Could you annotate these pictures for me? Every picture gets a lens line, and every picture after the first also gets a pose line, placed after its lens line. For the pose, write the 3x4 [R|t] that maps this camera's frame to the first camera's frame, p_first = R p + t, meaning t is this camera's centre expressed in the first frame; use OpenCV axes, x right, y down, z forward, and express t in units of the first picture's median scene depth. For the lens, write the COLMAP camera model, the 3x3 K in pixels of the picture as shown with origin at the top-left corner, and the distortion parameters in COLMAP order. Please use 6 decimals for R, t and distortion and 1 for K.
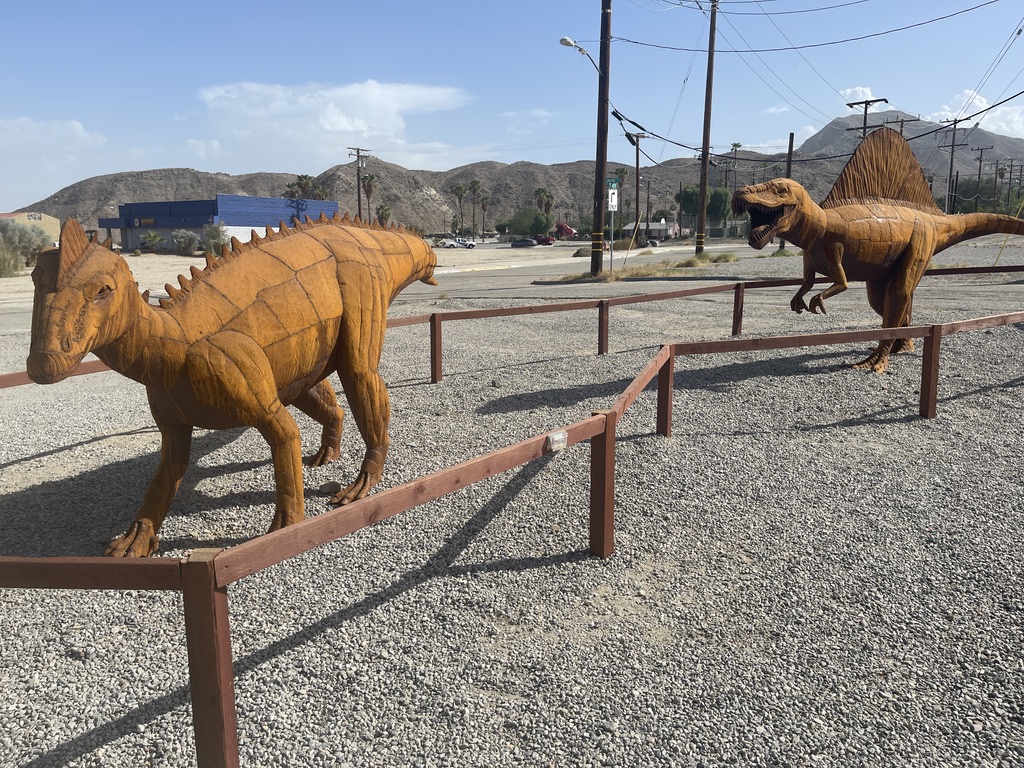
lens RADIAL K [[771.6, 0, 513.5], [0, 771.6, 386.3], [0, 0, 1]] dist [0.029516, -0.008699]
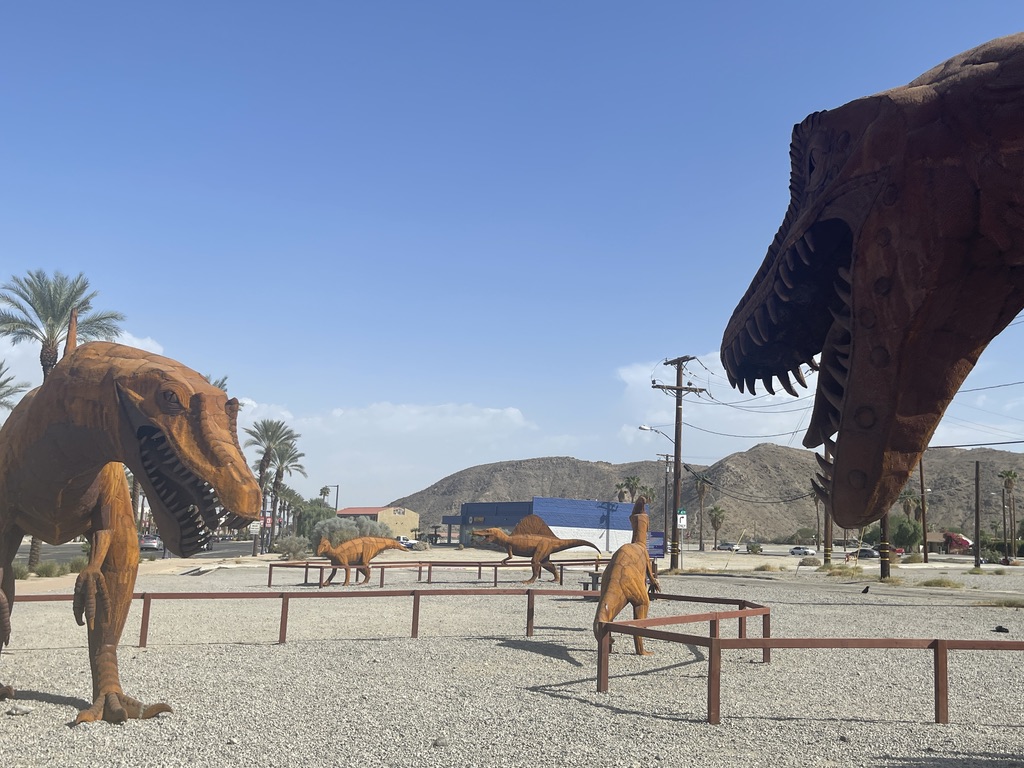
lens RADIAL K [[993.5, 0, 512.2], [0, 993.5, 384.0], [0, 0, 1]] dist [0.022740, 0.000000]
pose [[0.902911, -0.030381, -0.428753, 0.108795], [-0.116510, 0.942855, -0.312170, 0.024745], [0.413736, 0.331816, 0.847774, -0.143091]]
